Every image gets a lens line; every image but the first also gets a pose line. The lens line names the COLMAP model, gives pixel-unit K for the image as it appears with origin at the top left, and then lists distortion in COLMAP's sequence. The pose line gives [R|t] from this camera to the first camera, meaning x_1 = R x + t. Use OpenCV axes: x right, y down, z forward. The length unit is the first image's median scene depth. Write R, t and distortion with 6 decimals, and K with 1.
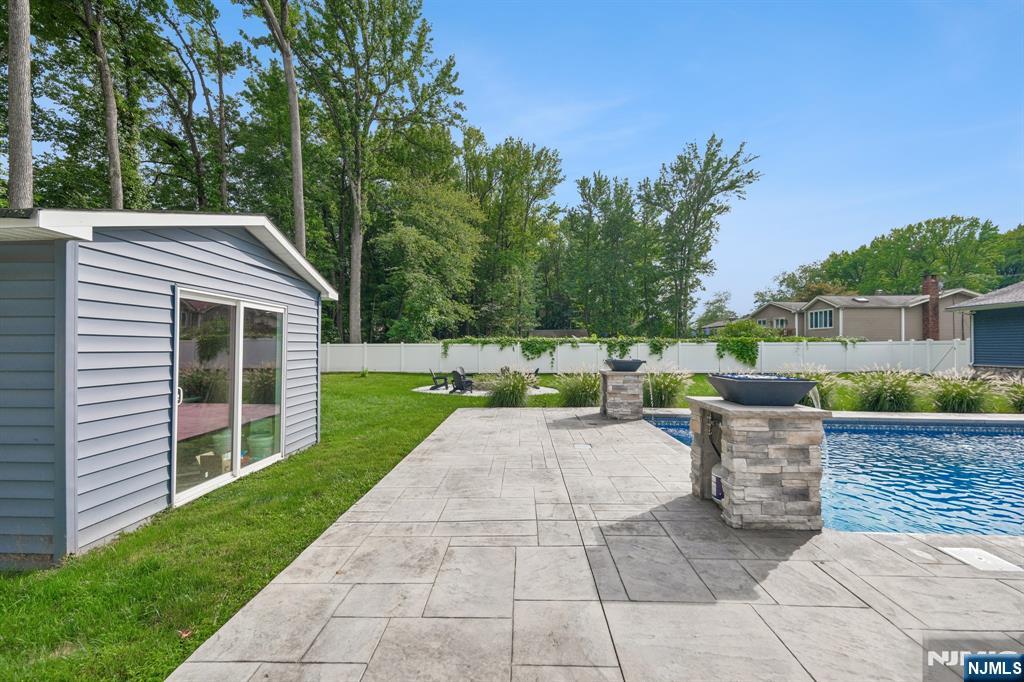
lens RADIAL K [[434.7, 0, 512.0], [0, 434.7, 341.0], [0, 0, 1]] dist [0.000029, 0.000009]
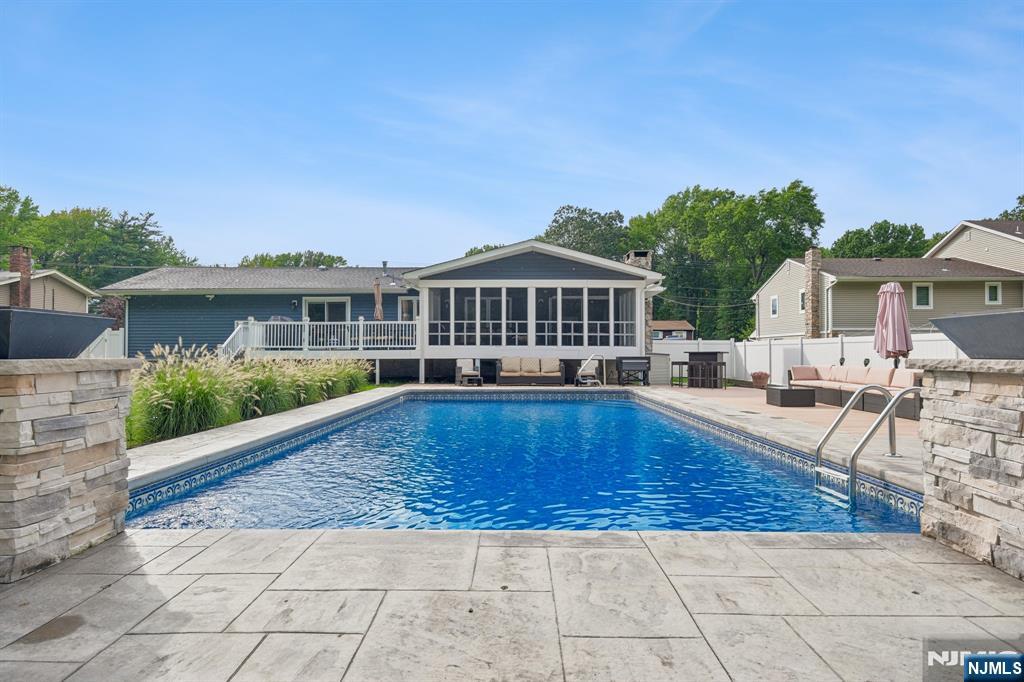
lens RADIAL K [[555.5, 0, 512.0], [0, 555.5, 341.0], [0, 0, 1]] dist [-0.000351, -0.000012]
pose [[-0.022484, 0.013014, 0.999663, -0.012615], [-0.011574, 0.999845, -0.013276, 0.014421], [-0.999680, -0.011868, -0.022329, 0.173513]]
